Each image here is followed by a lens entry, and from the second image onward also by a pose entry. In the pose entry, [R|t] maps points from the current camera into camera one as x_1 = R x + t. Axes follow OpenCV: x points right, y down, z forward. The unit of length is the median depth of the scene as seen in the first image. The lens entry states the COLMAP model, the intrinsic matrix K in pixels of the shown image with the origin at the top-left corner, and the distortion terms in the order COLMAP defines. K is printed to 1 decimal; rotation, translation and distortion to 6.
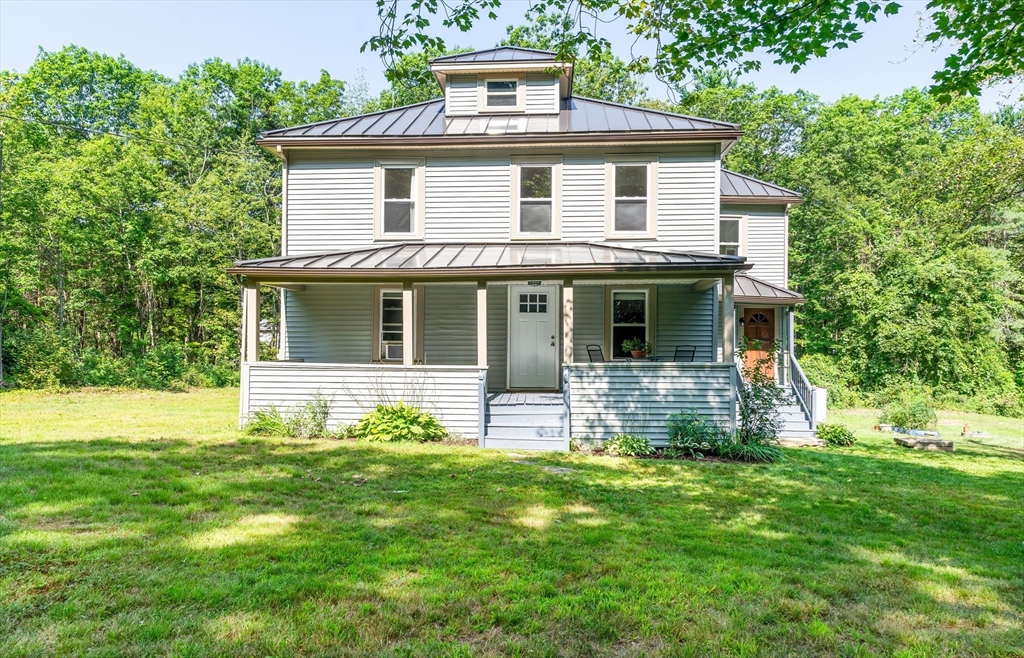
lens RADIAL K [[691.5, 0, 516.4], [0, 691.5, 339.0], [0, 0, 1]] dist [-0.001180, -0.001008]
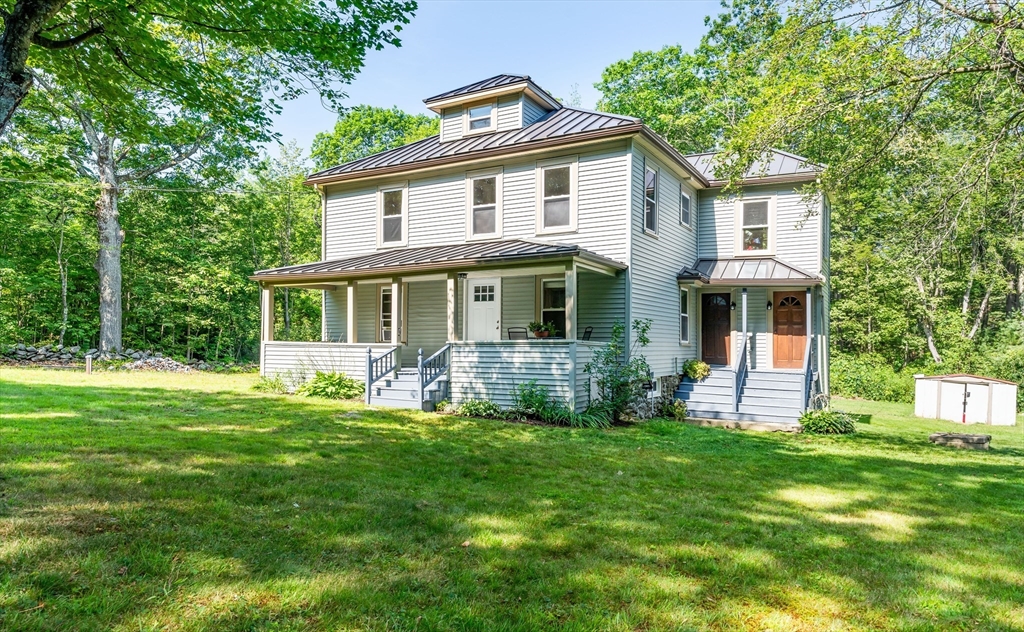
lens RADIAL K [[678.1, 0, 504.7], [0, 678.1, 342.3], [0, 0, 1]] dist [0.006776, 0.000557]
pose [[0.895615, -0.003364, -0.444817, 0.581057], [0.006809, 0.999958, 0.006147, 0.025525], [0.444777, -0.008534, 0.895600, -0.029227]]
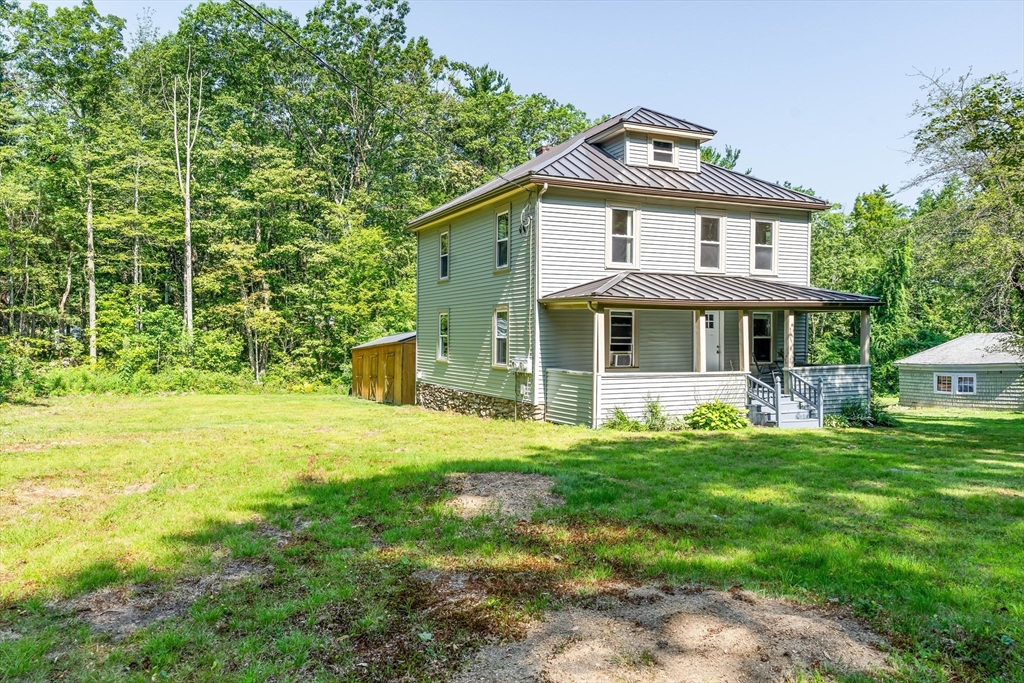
lens RADIAL K [[770.6, 0, 506.5], [0, 770.6, 336.4], [0, 0, 1]] dist [-0.003128, -0.000227]
pose [[0.870496, -0.004696, 0.492153, -1.033305], [-0.000950, 0.999937, 0.011222, -0.039904], [-0.492175, -0.010236, 0.870436, -0.082004]]
